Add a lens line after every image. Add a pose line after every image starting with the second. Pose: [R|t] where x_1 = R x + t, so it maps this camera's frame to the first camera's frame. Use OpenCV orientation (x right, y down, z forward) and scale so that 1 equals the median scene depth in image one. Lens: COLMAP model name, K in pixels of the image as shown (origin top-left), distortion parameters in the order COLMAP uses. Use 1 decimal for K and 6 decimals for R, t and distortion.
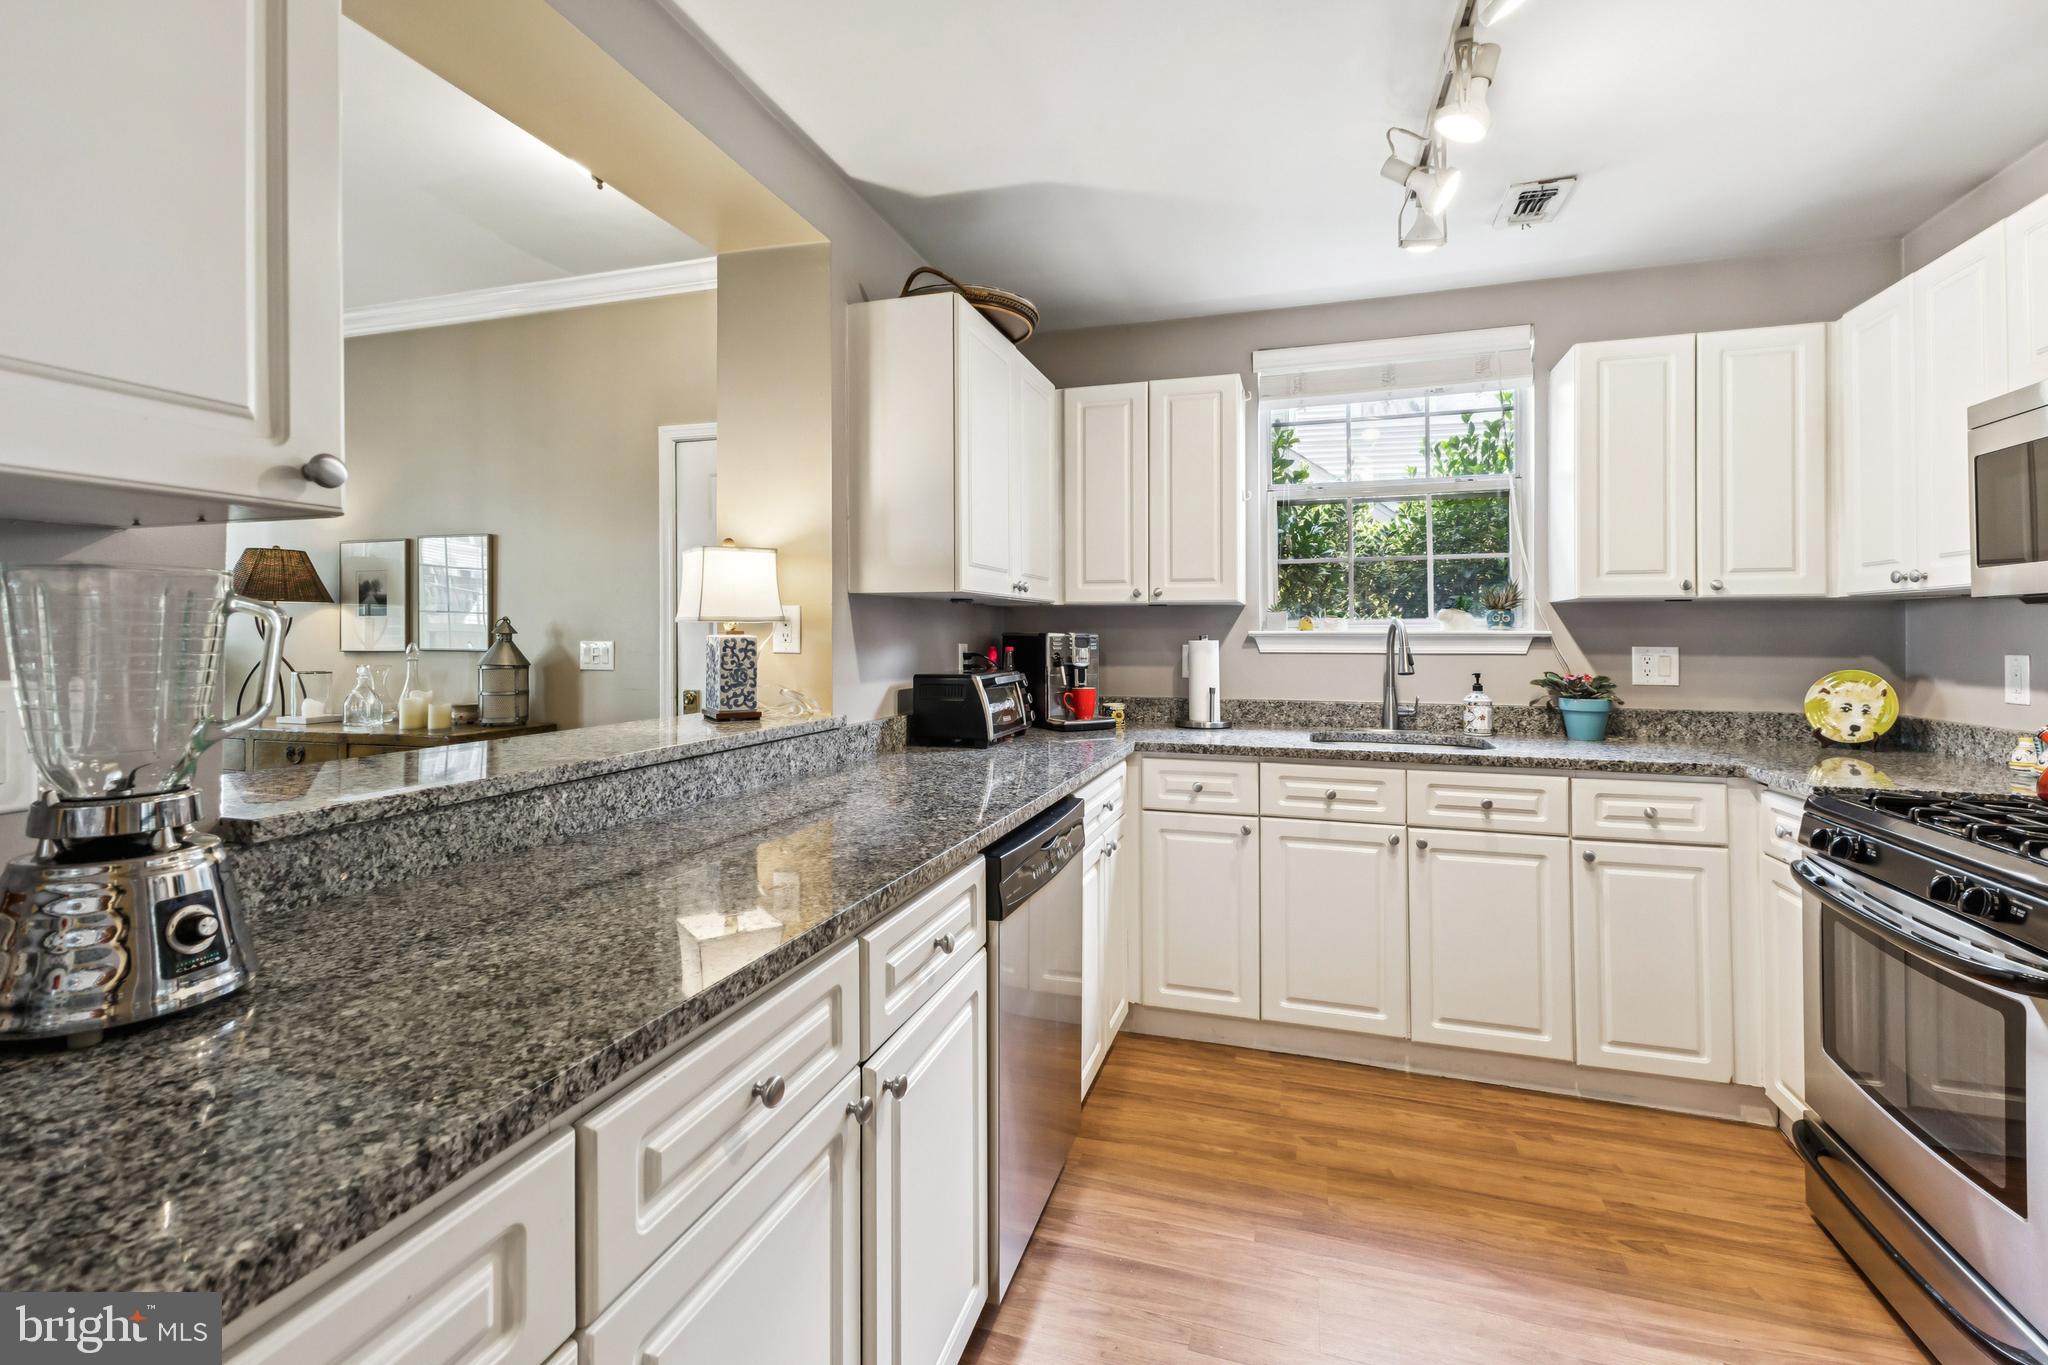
lens RADIAL K [[893.5, 0, 1022.9], [0, 893.5, 630.0], [0, 0, 1]] dist [0.000144, -0.000042]
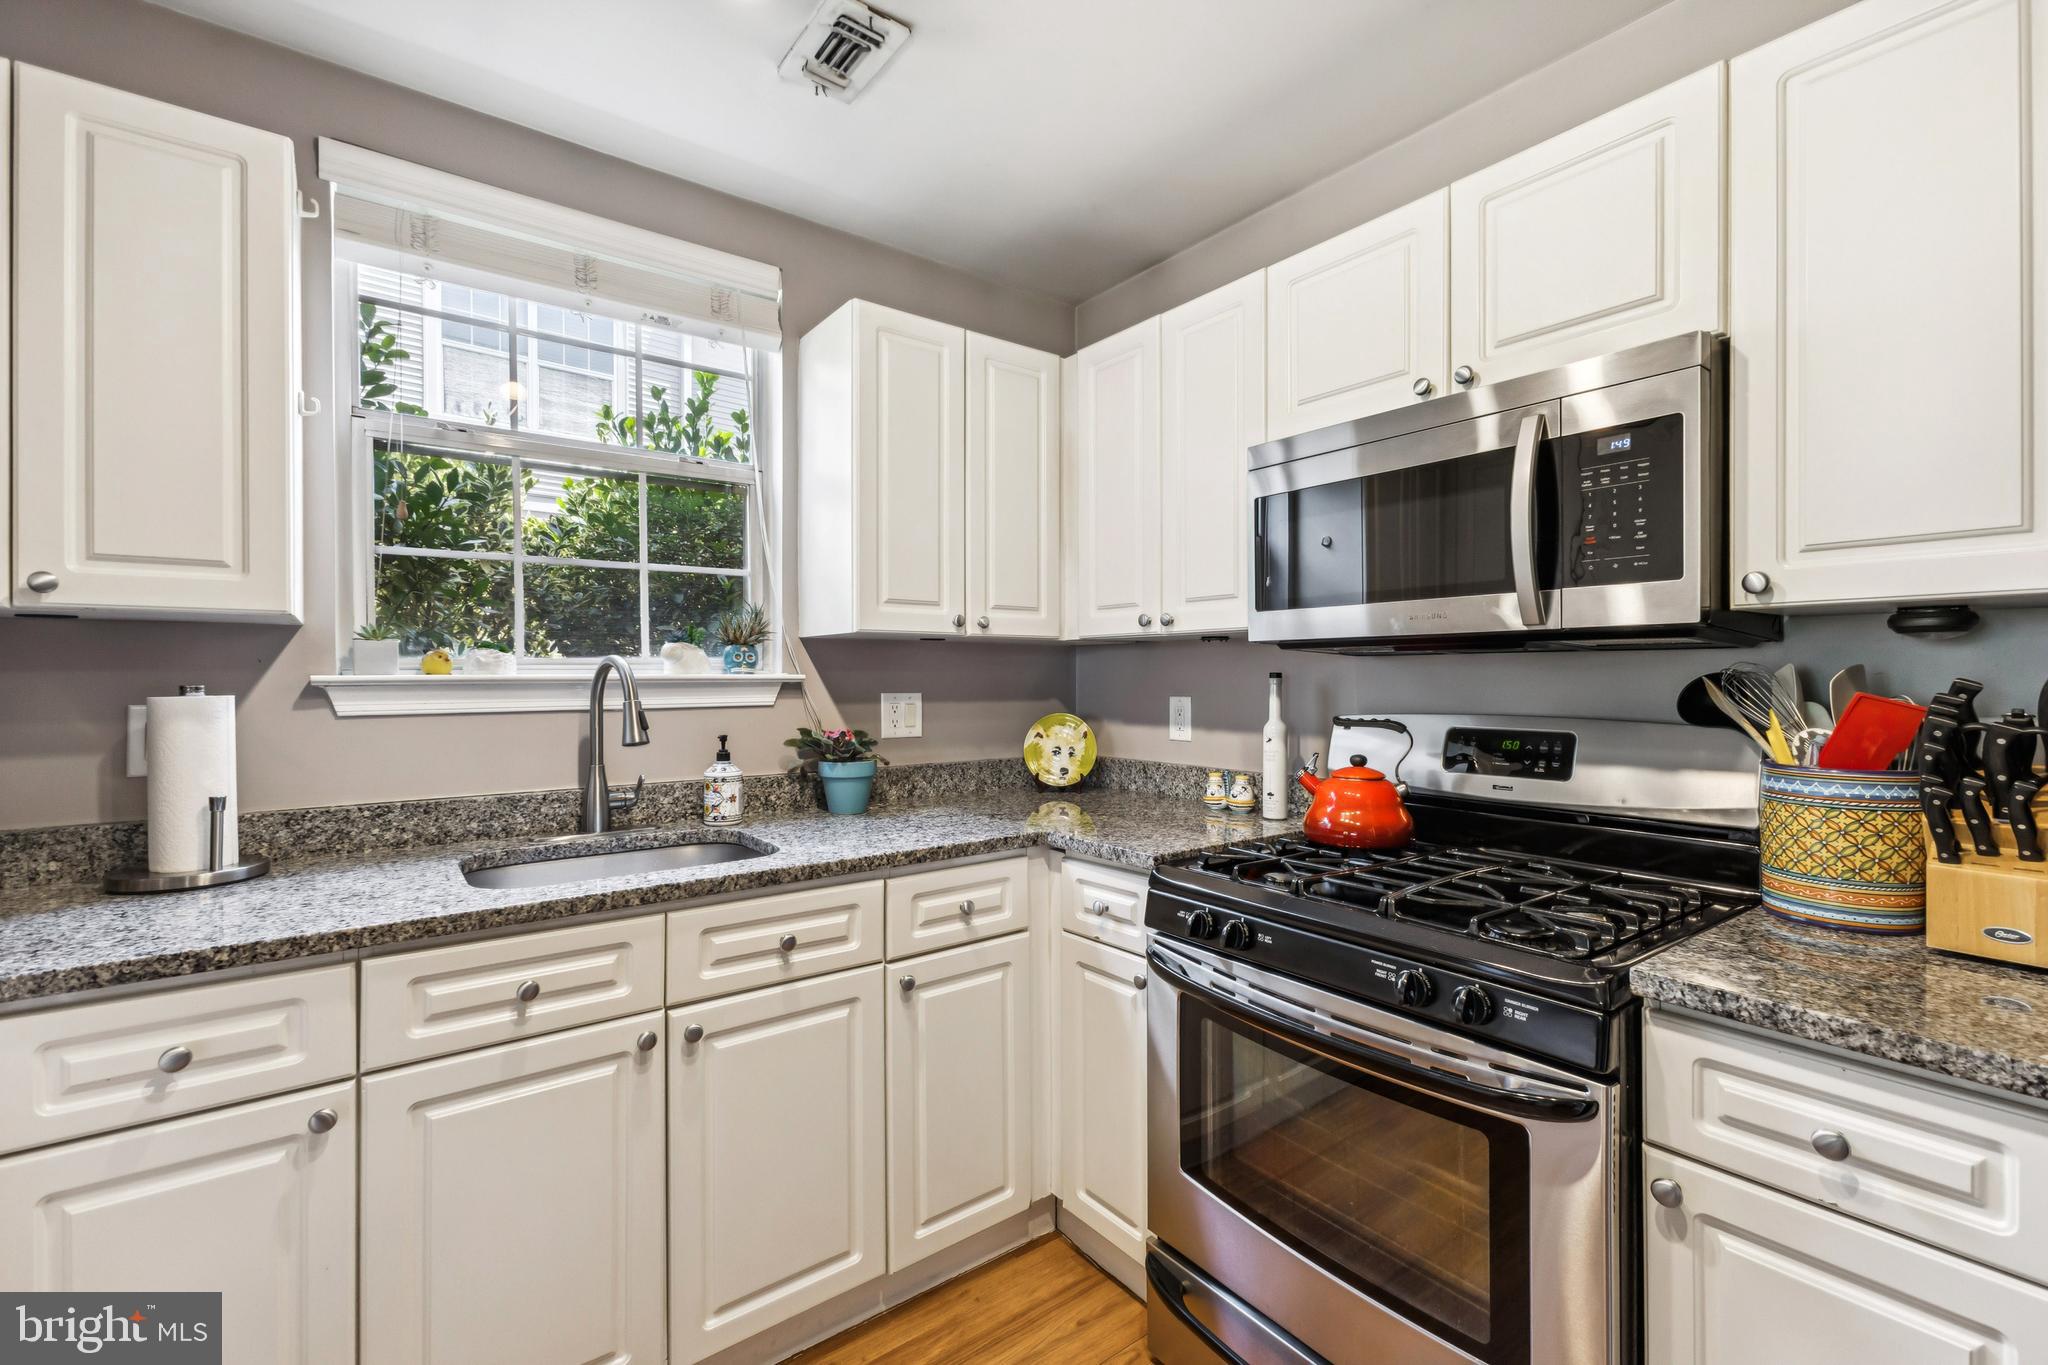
lens RADIAL K [[926.2, 0, 1061.6], [0, 926.2, 674.4], [0, 0, 1]] dist [0.014213, -0.000632]
pose [[0.577750, -0.000099, 0.816214, 0.070184], [-0.001229, 0.999999, 0.000992, -0.000210], [-0.816213, -0.001576, 0.577749, 0.372075]]
